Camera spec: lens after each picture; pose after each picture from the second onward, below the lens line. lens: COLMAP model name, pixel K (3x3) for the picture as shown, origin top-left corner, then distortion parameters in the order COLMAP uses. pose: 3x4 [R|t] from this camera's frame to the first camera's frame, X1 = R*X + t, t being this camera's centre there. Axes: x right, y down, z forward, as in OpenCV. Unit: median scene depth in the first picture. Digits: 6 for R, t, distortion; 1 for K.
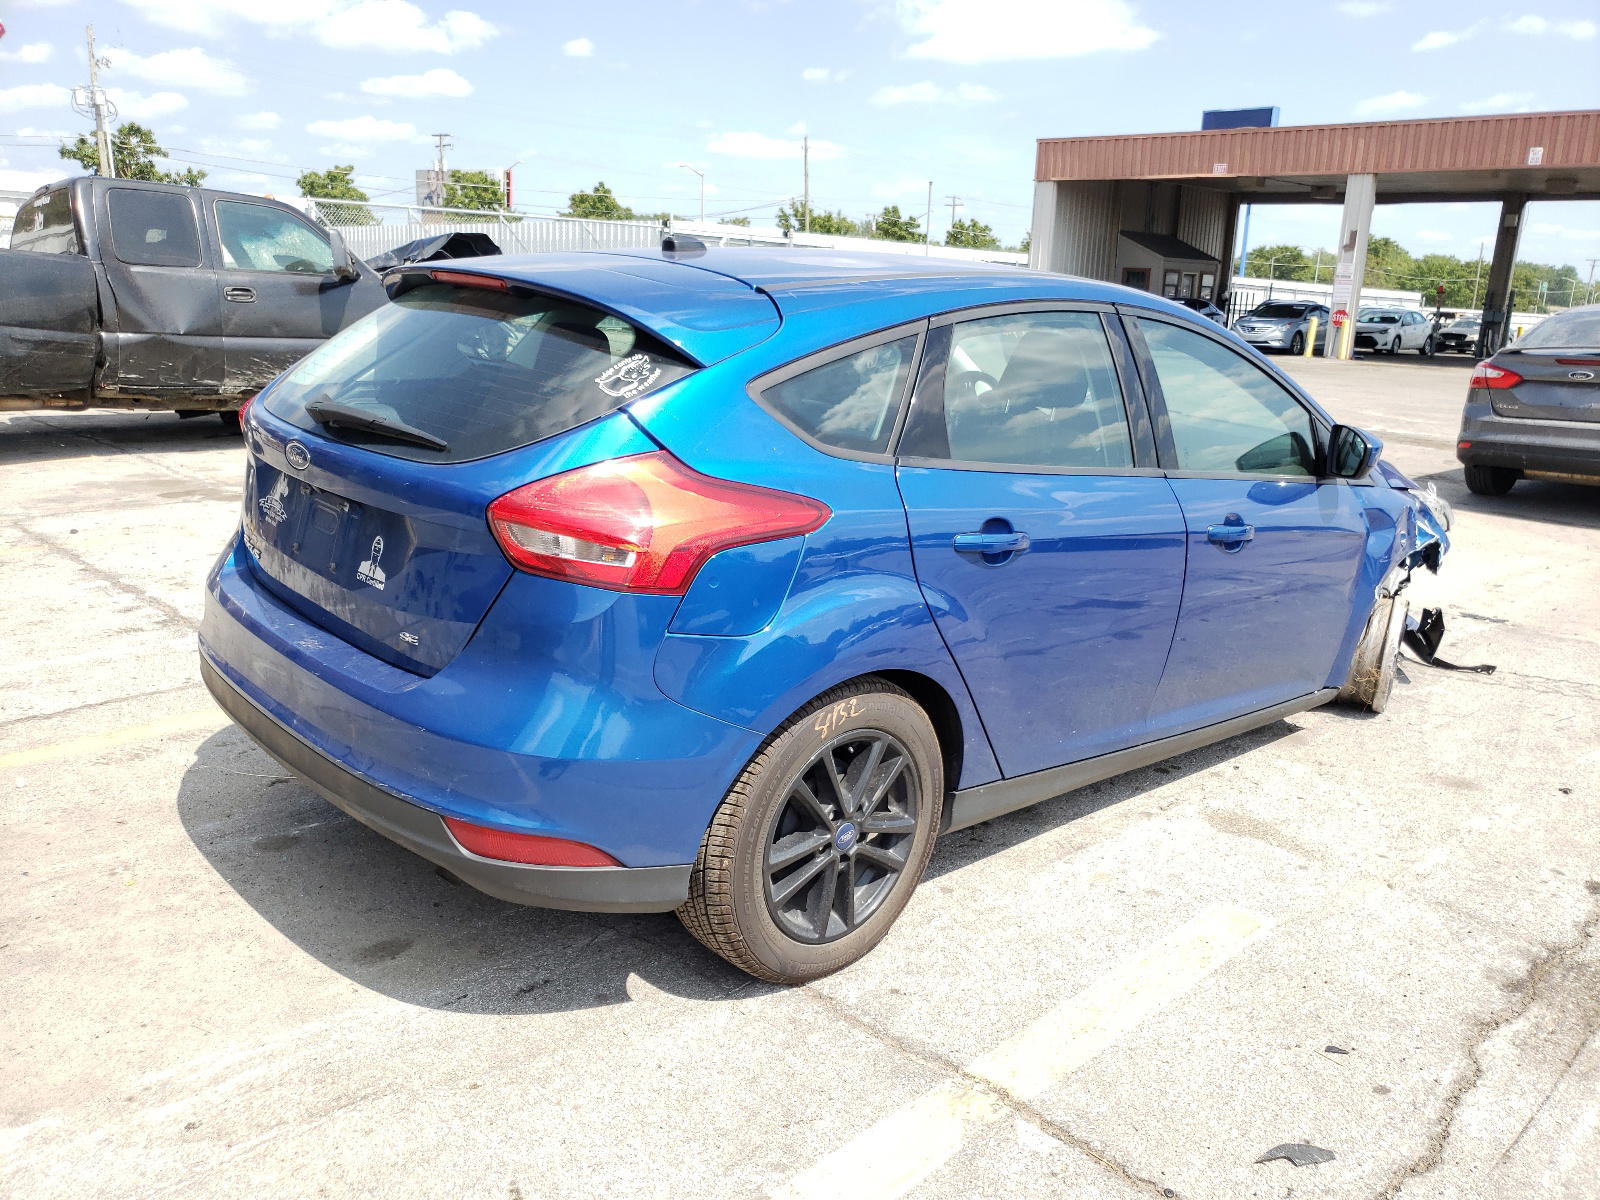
lens RADIAL K [[1245.1, 0, 805.0], [0, 1245.1, 602.8], [0, 0, 1]] dist [-0.000799, 0.000675]
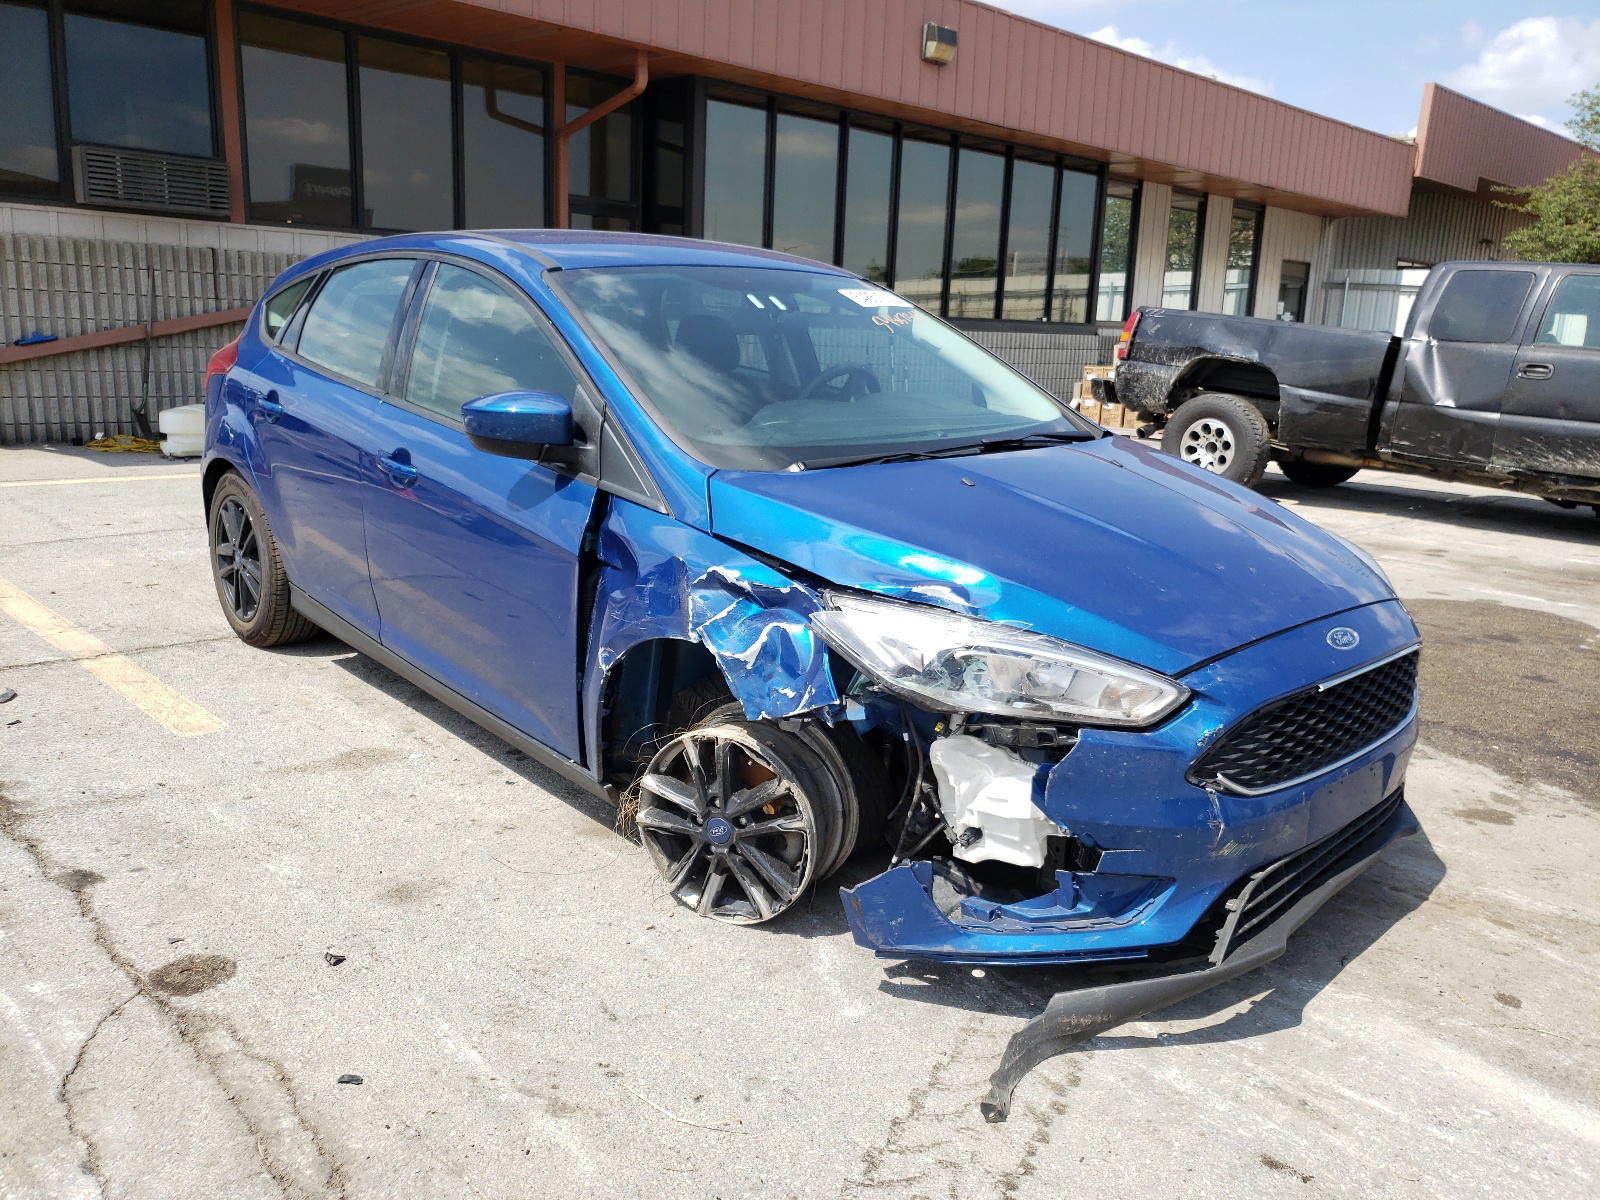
lens RADIAL K [[1245.1, 0, 804.4], [0, 1245.1, 598.2], [0, 0, 1]] dist [-0.000799, 0.000675]
pose [[0.004961, 0.174396, -0.984663, 0.540562], [-0.295175, 0.941055, 0.165186, -0.086424], [0.955430, 0.289828, 0.056146, 0.515417]]
